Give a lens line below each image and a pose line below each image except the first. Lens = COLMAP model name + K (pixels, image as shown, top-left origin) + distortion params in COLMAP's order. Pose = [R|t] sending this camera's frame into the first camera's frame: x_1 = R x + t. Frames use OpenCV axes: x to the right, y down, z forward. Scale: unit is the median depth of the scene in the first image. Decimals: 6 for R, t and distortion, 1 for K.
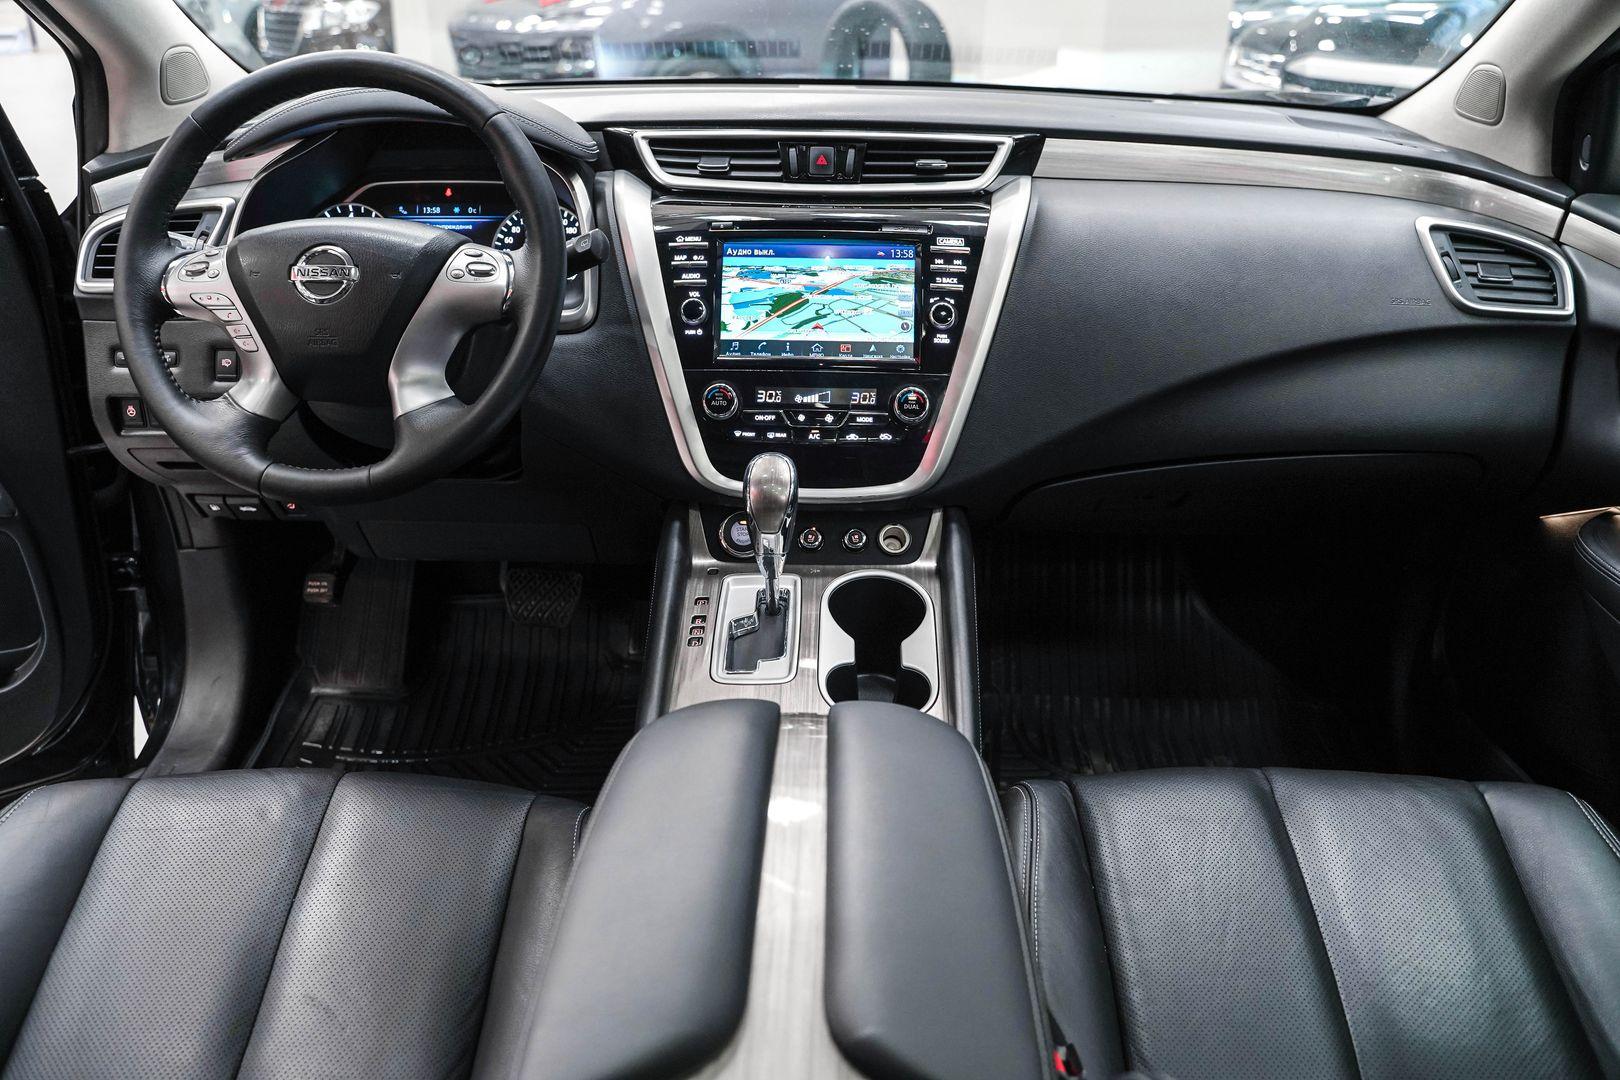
lens RADIAL K [[1312.8, 0, 805.4], [0, 1312.8, 523.0], [0, 0, 1]] dist [-0.116909, 0.093790]
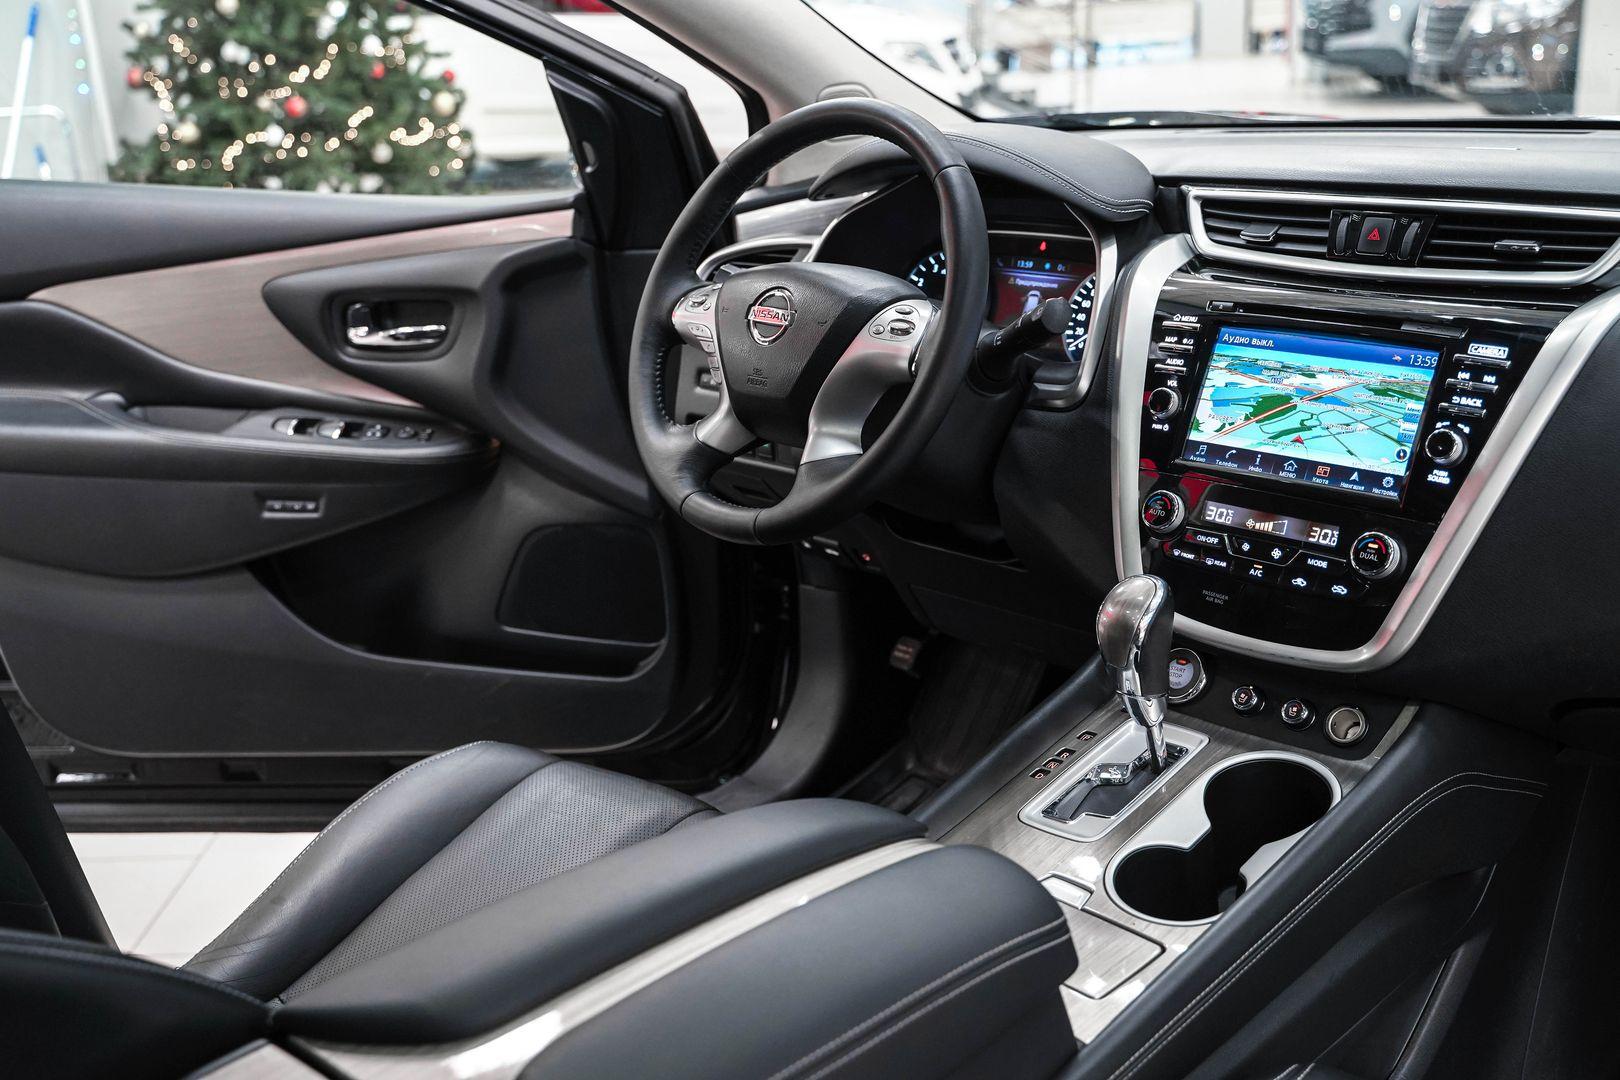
lens RADIAL K [[1700.1, 0, 807.9], [0, 1700.1, 535.1], [0, 0, 1]] dist [-0.011291, 0.000000]
pose [[0.723975, 0.167227, -0.669250, 0.495795], [-0.217032, 0.976122, 0.009127, -0.037572], [0.654796, 0.138641, 0.742982, 0.040353]]
